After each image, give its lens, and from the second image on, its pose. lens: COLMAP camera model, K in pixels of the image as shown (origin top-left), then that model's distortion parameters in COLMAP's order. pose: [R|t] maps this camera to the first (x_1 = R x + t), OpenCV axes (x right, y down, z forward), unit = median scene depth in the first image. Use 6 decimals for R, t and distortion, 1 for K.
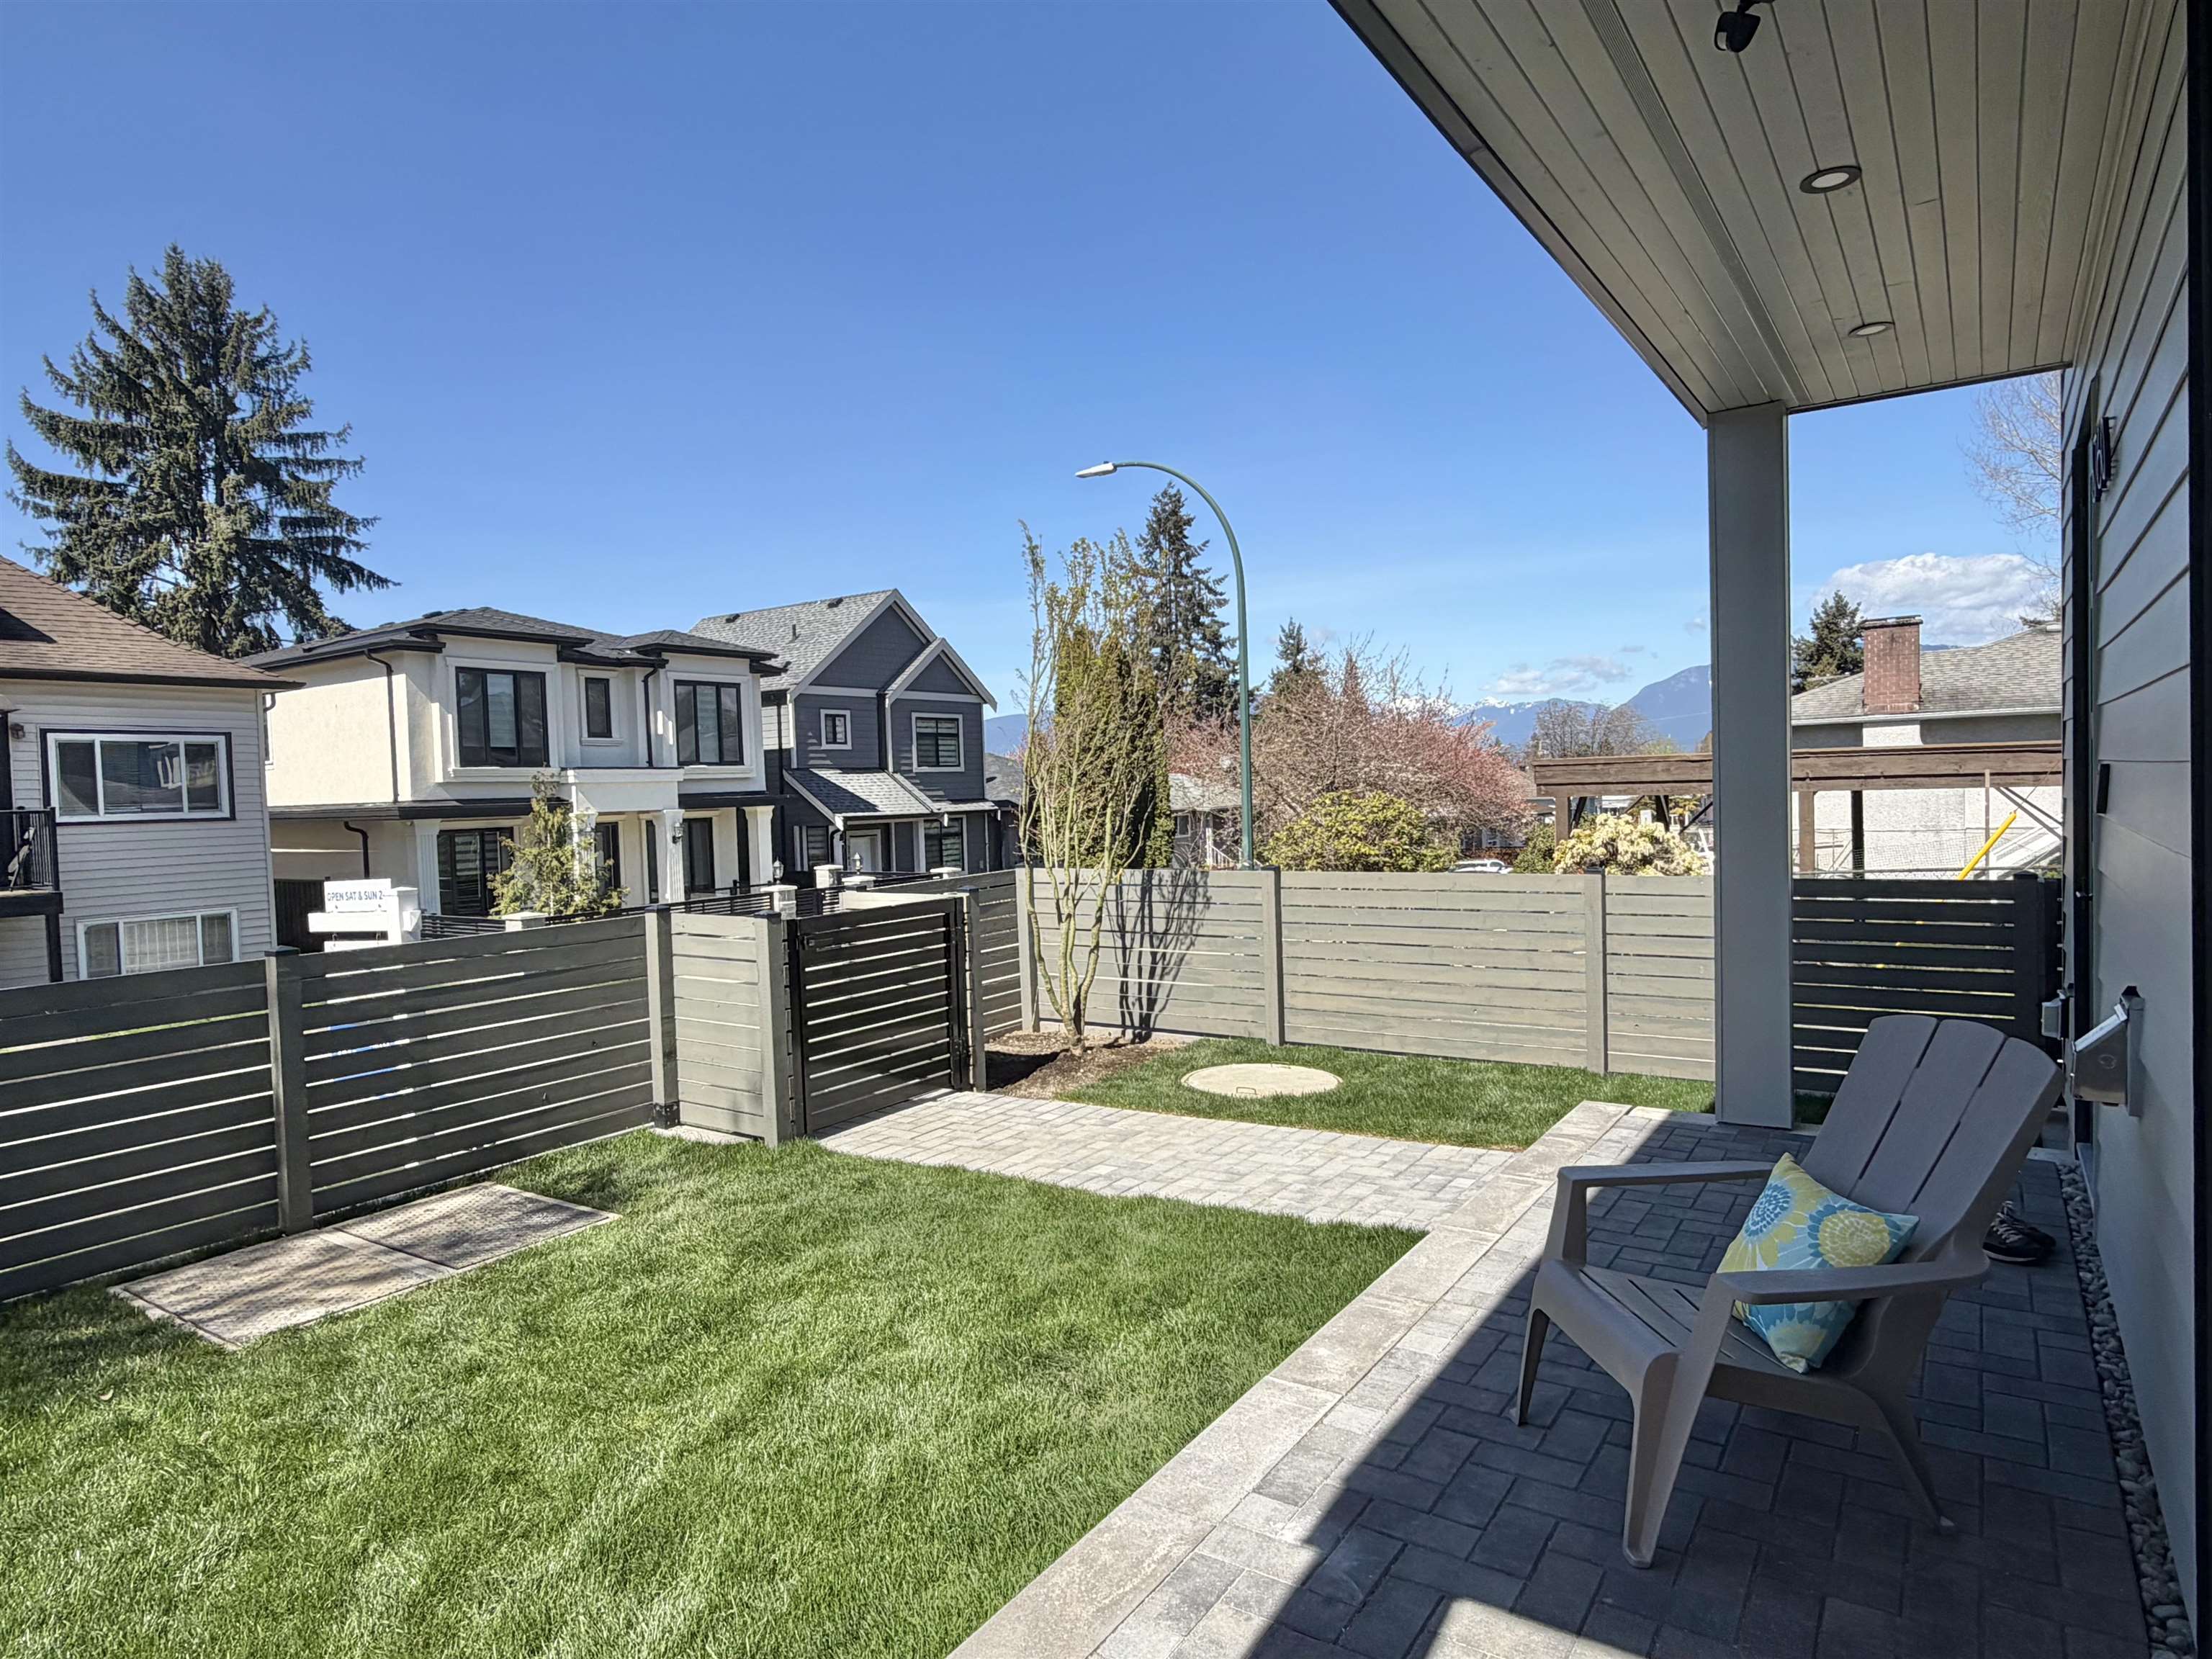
lens RADIAL K [[1261.9, 0, 1110.8], [0, 1261.9, 829.8], [0, 0, 1]] dist [0.002192, -0.000025]
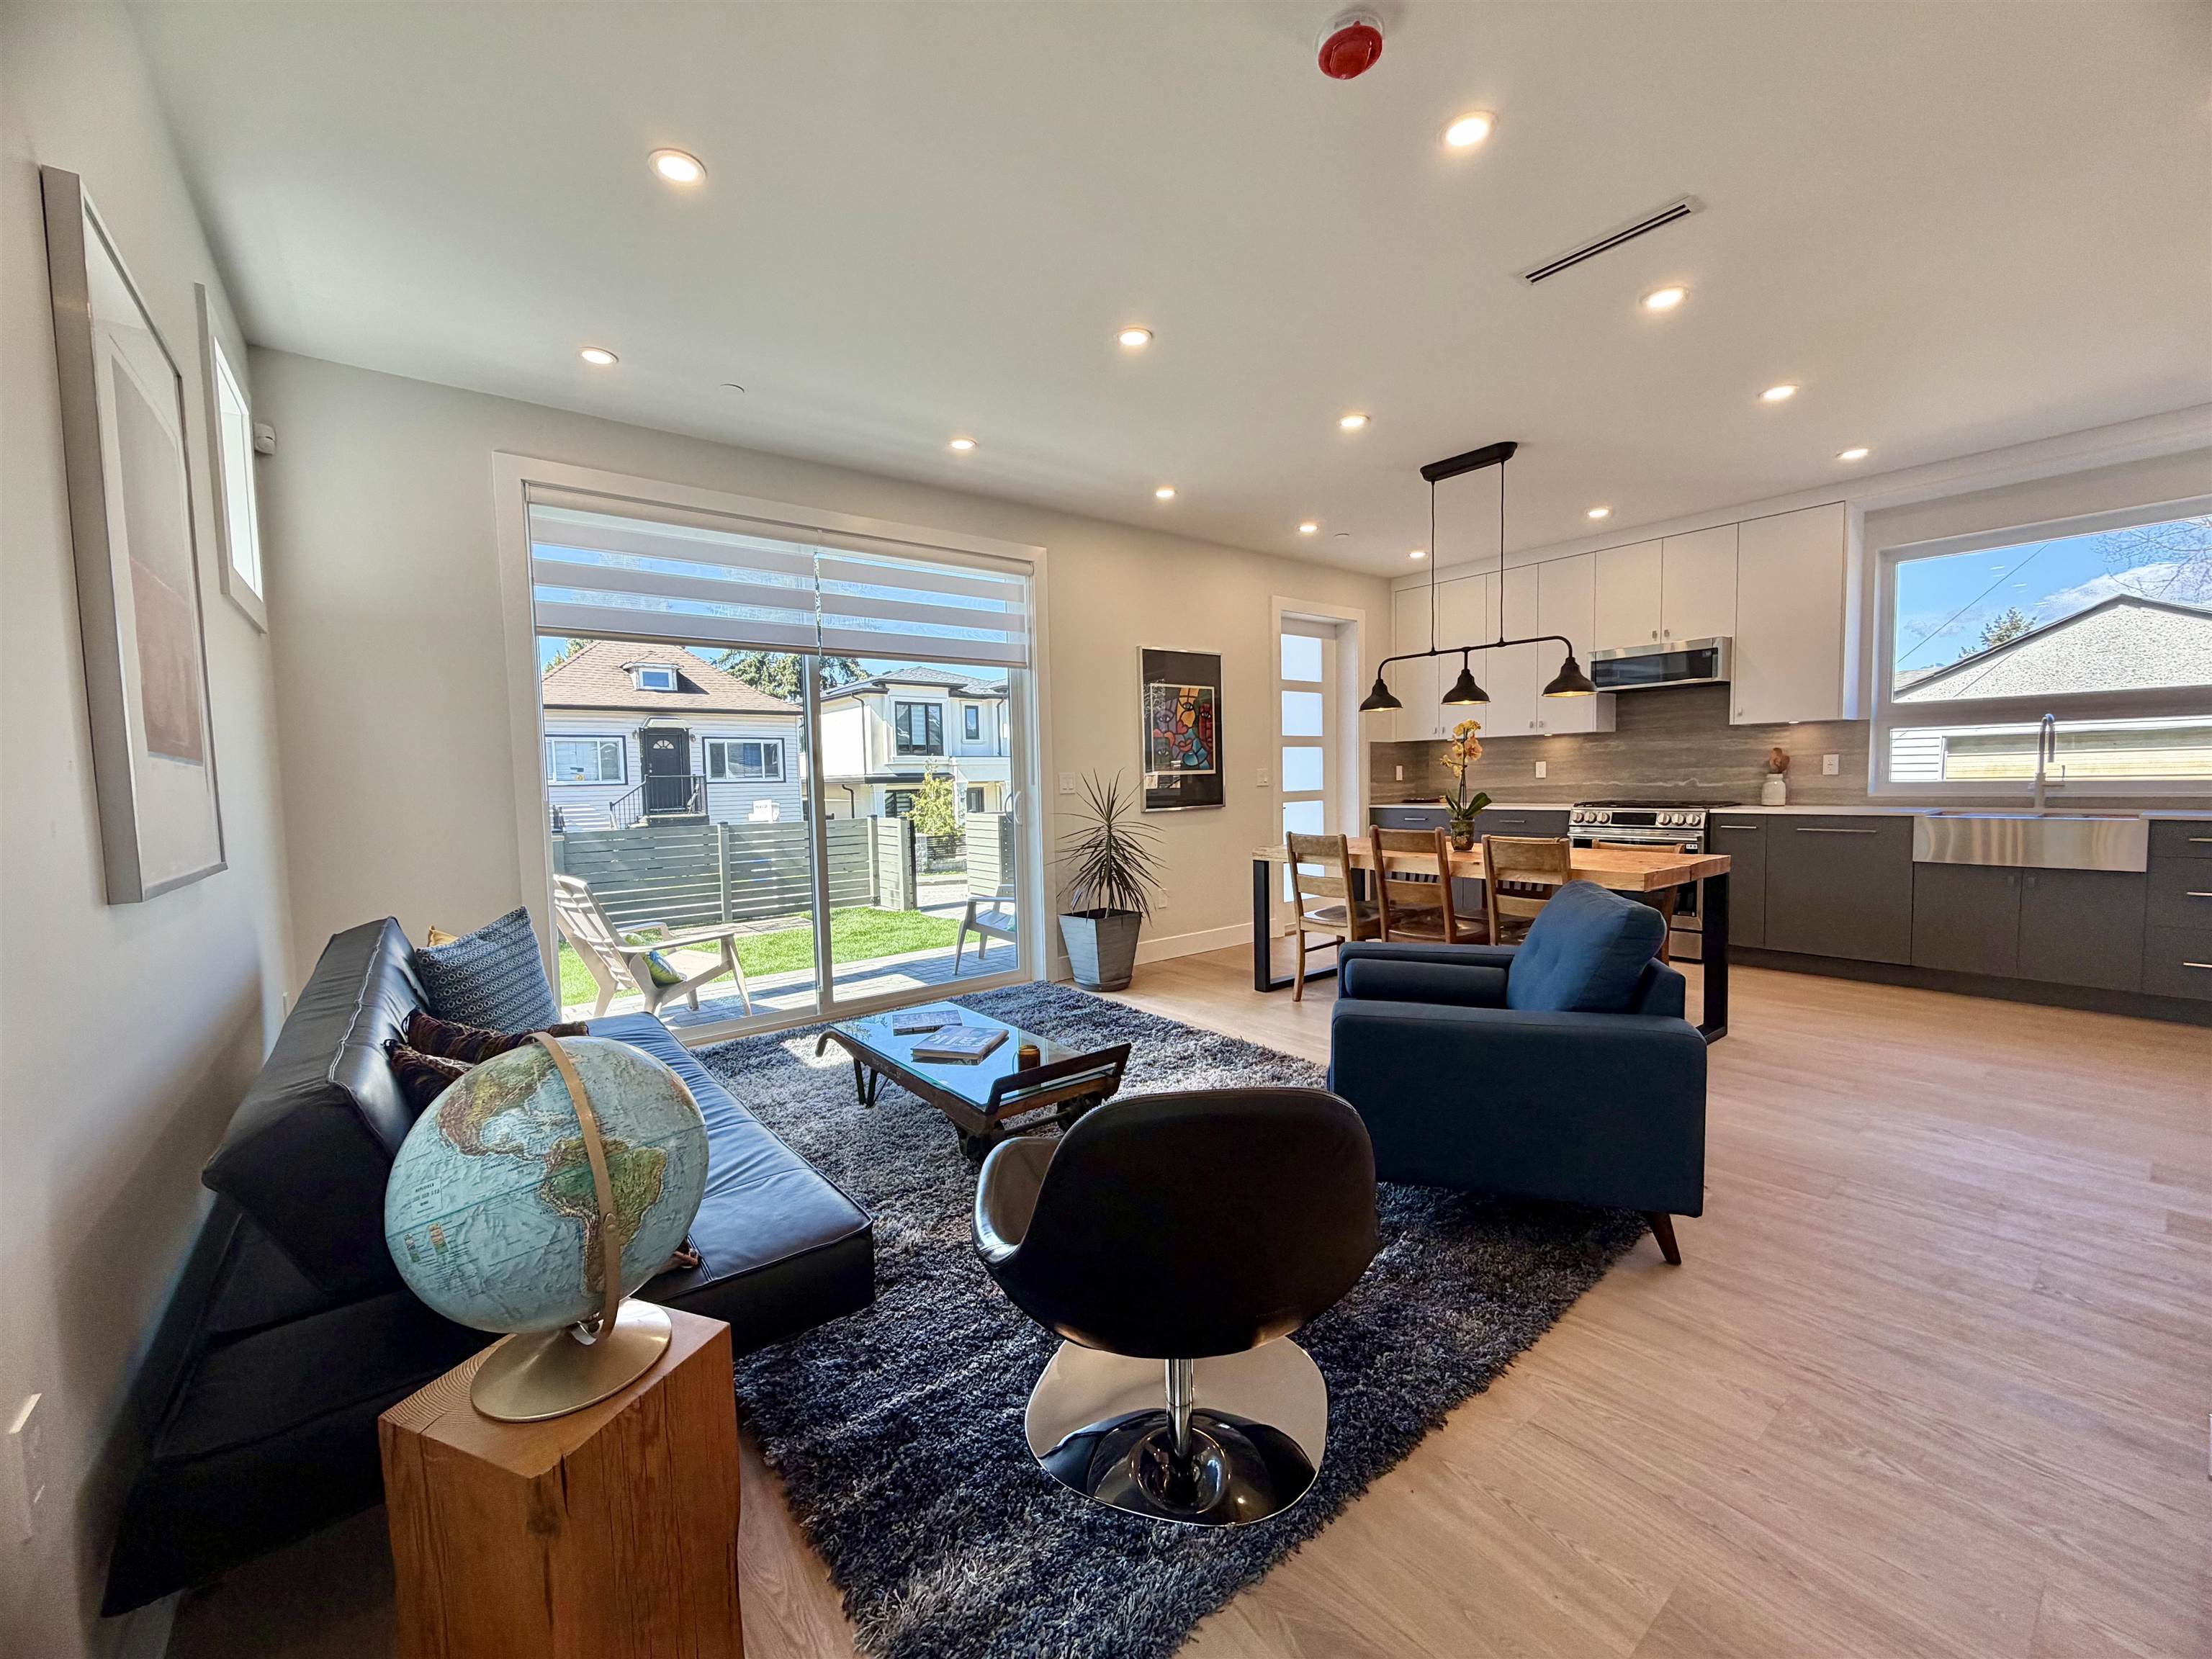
lens RADIAL K [[886.2, 0, 1104.3], [0, 886.2, 830.8], [0, 0, 1]] dist [-0.001712, 0.000704]
pose [[0.953556, 0.031473, -0.299566, 0.161830], [-0.021199, 0.999072, 0.037484, 0.004582], [0.300468, -0.029393, 0.953339, -0.140411]]
